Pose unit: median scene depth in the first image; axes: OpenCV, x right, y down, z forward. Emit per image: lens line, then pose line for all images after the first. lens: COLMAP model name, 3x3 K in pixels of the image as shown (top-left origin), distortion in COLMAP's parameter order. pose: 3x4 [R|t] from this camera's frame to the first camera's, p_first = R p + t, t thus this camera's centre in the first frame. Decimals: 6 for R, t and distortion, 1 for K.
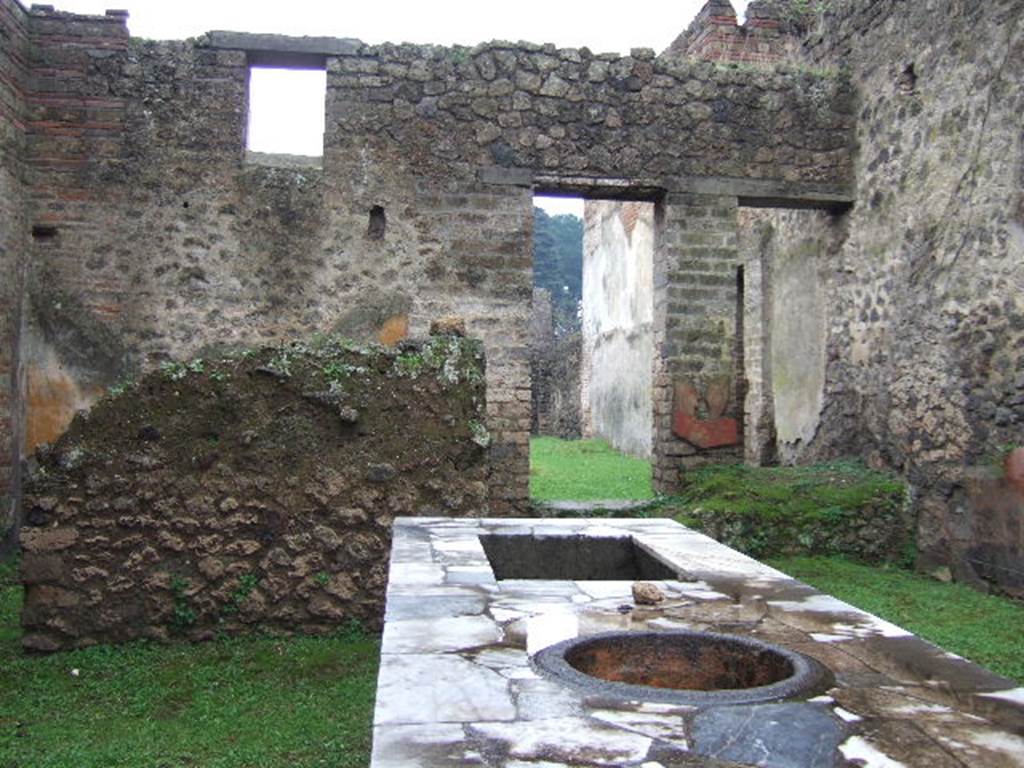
lens RADIAL K [[1140.8, 0, 497.1], [0, 1140.8, 382.2], [0, 0, 1]] dist [-0.052906, 0.000000]
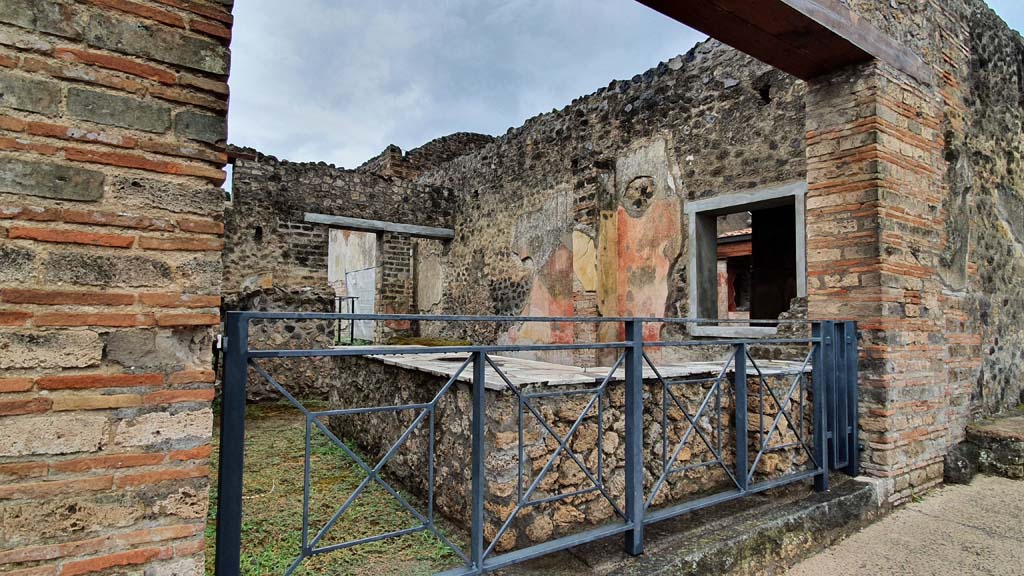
lens RADIAL K [[527.3, 0, 505.9], [0, 527.3, 286.1], [0, 0, 1]] dist [0.003501, 0.000147]
pose [[0.902200, 0.024997, 0.430593, -0.124910], [-0.007667, 0.999091, -0.041936, 0.008769], [-0.431250, 0.034534, 0.901571, -0.199653]]
